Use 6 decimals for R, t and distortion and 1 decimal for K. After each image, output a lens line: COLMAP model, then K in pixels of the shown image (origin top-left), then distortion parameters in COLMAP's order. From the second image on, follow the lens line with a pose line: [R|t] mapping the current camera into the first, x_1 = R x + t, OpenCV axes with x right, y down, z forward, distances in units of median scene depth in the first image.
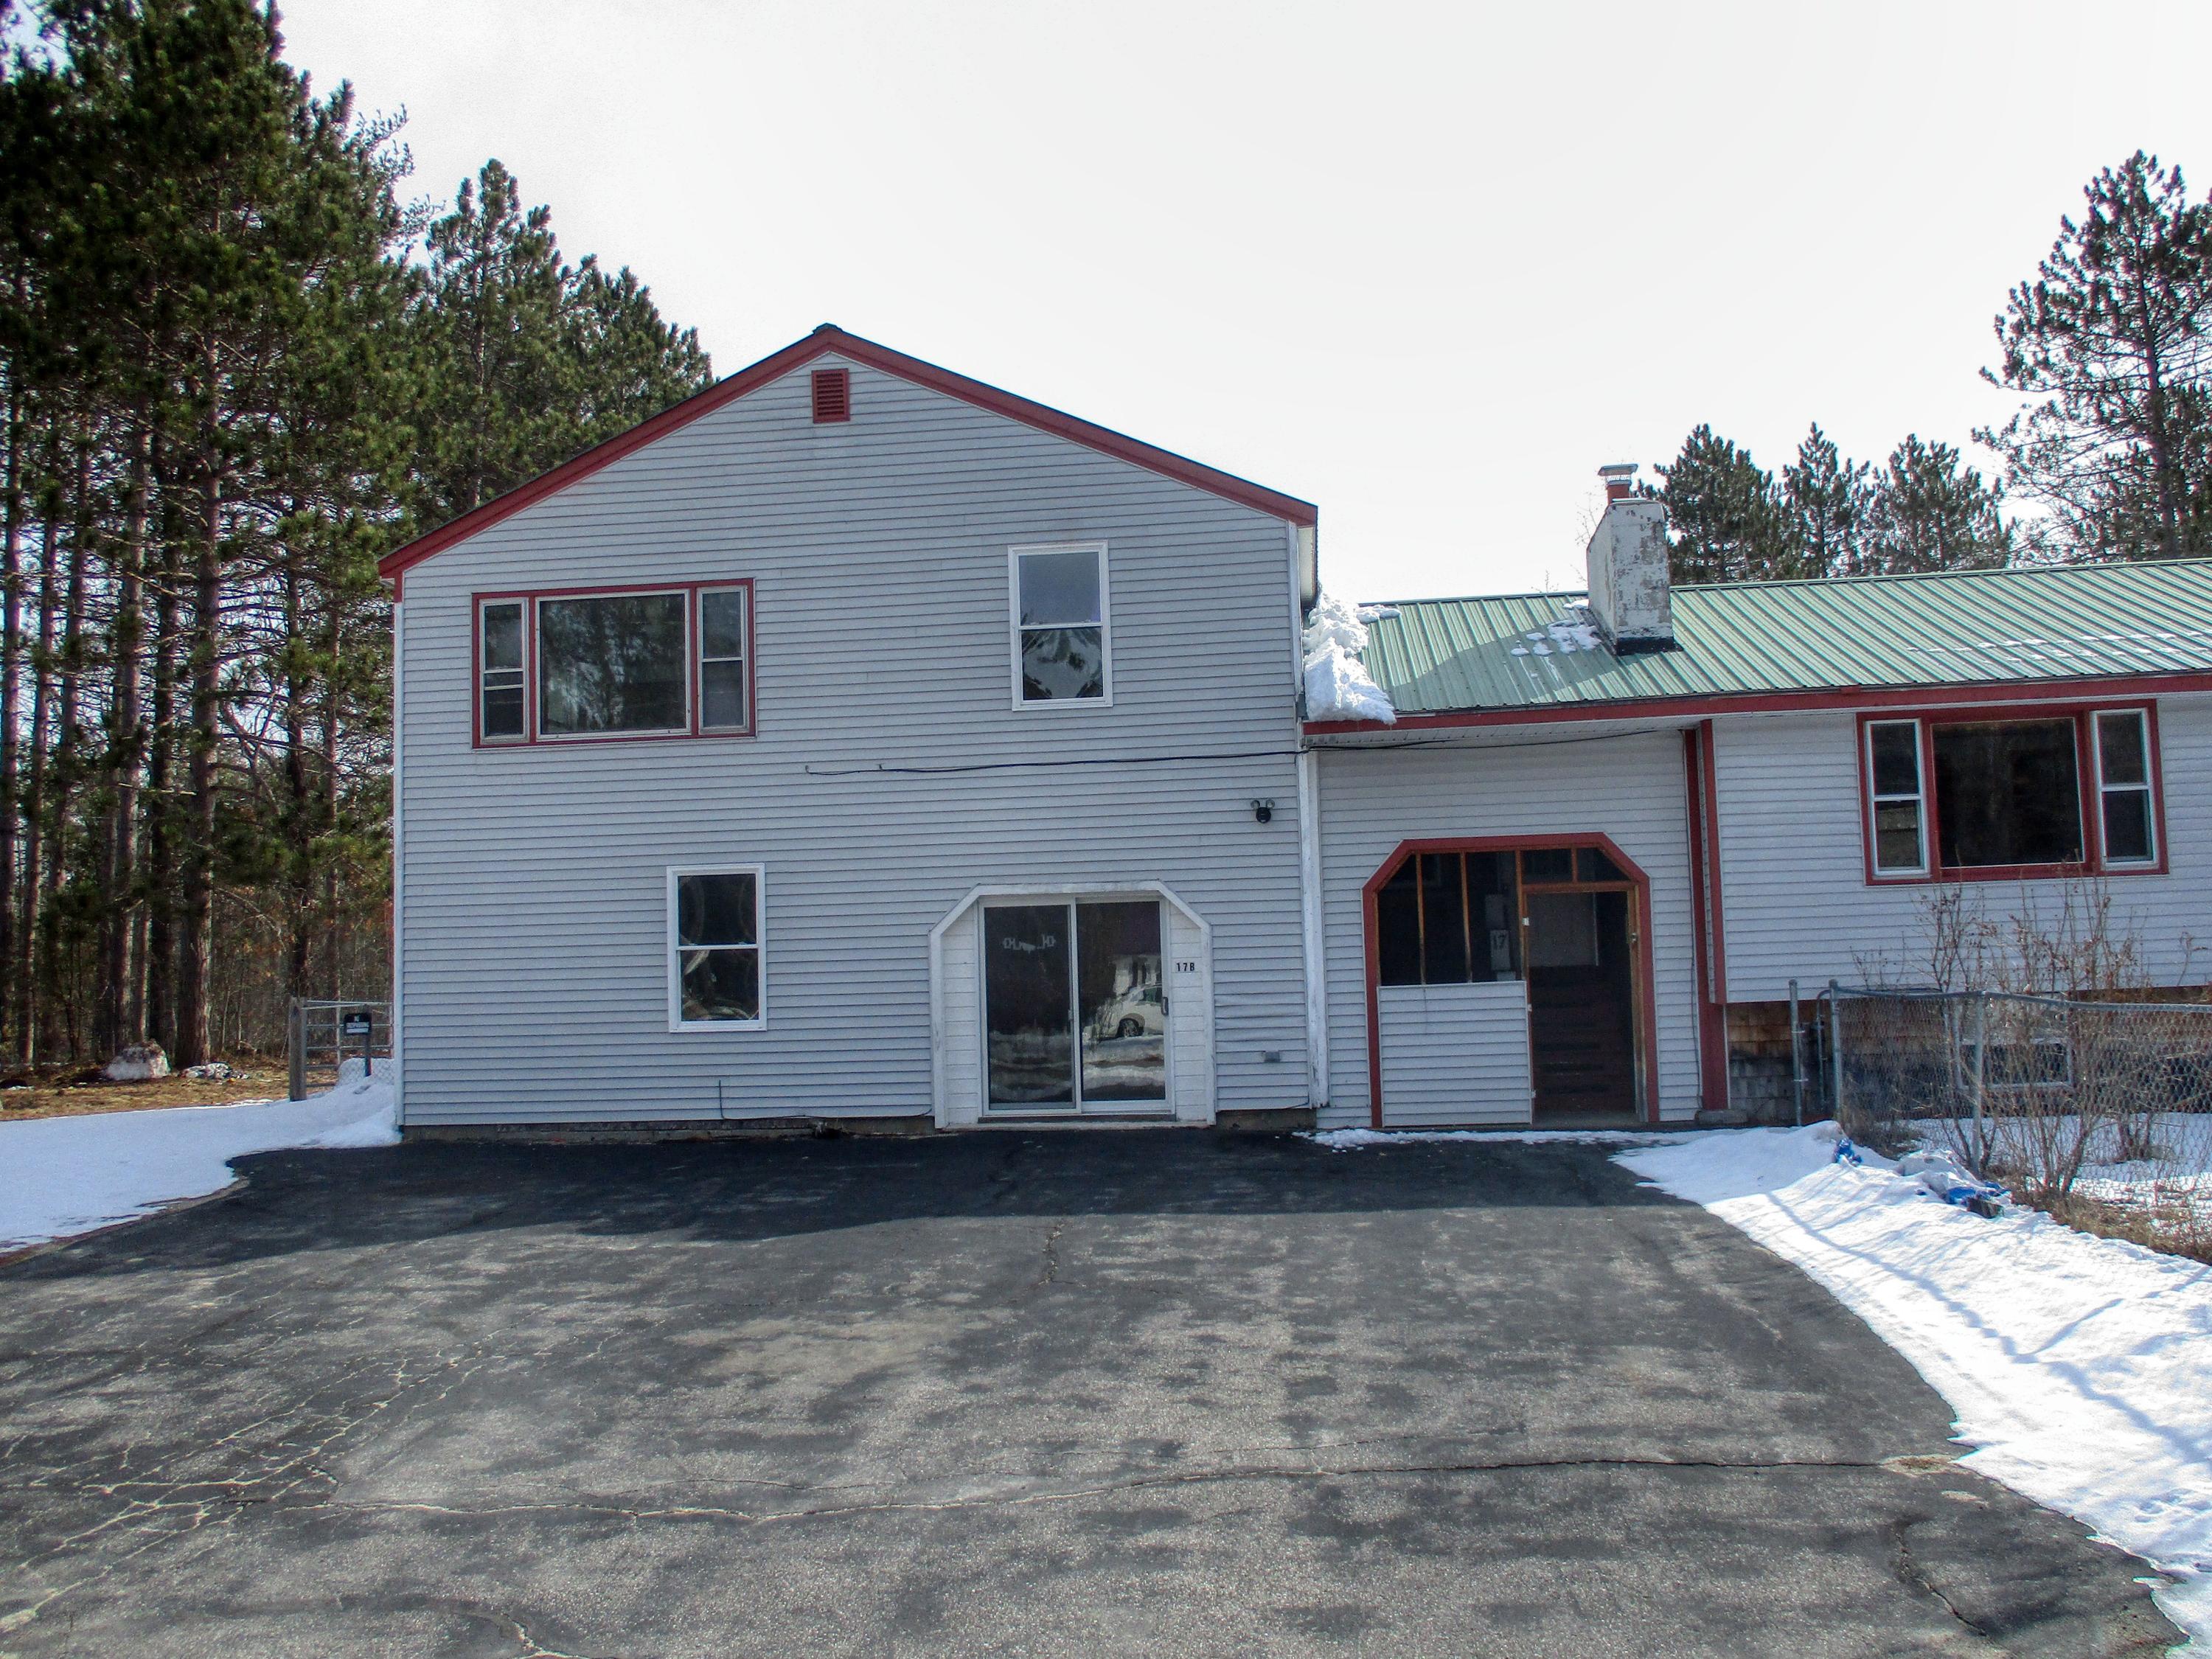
lens RADIAL K [[1785.3, 0, 1105.5], [0, 1785.3, 846.6], [0, 0, 1]] dist [-0.014904, -0.002132]
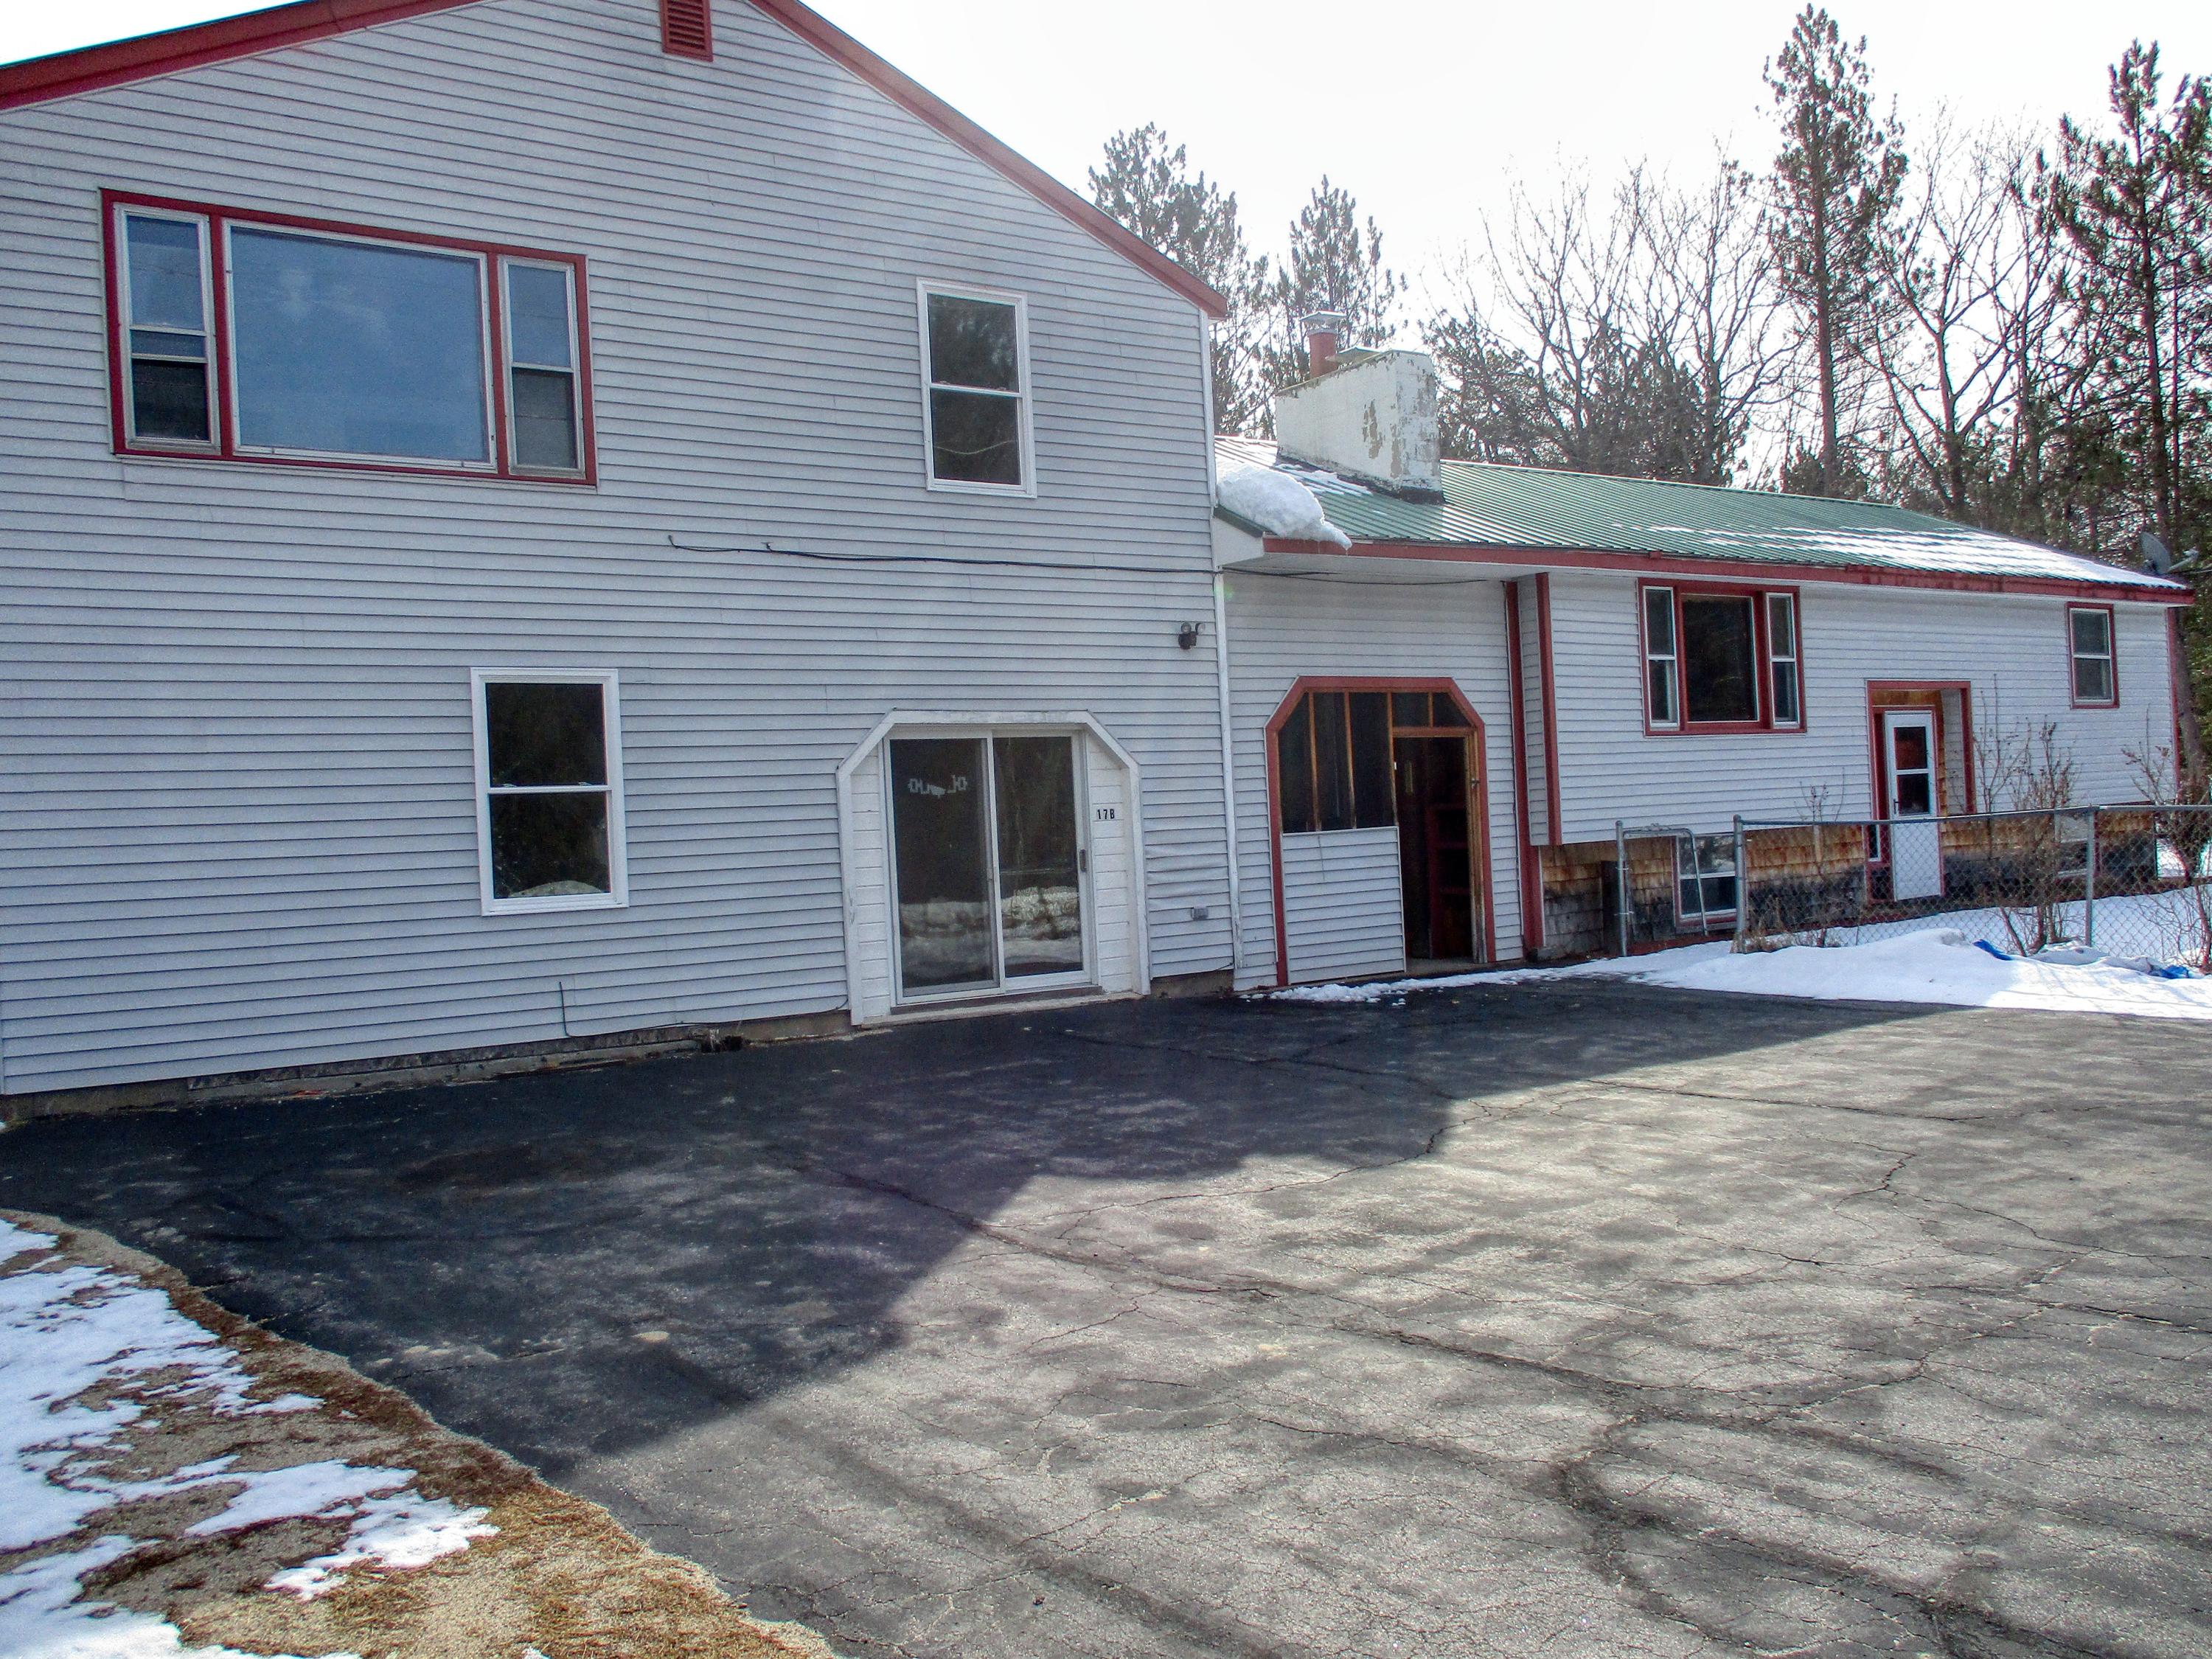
lens RADIAL K [[1793.1, 0, 1106.0], [0, 1793.1, 829.5], [0, 0, 1]] dist [-0.024824, 0.010375]
pose [[0.764852, -0.008490, 0.644150, -0.506505], [-0.023184, 0.998903, 0.040695, 0.039833], [-0.643788, -0.046060, 0.763816, 0.343758]]
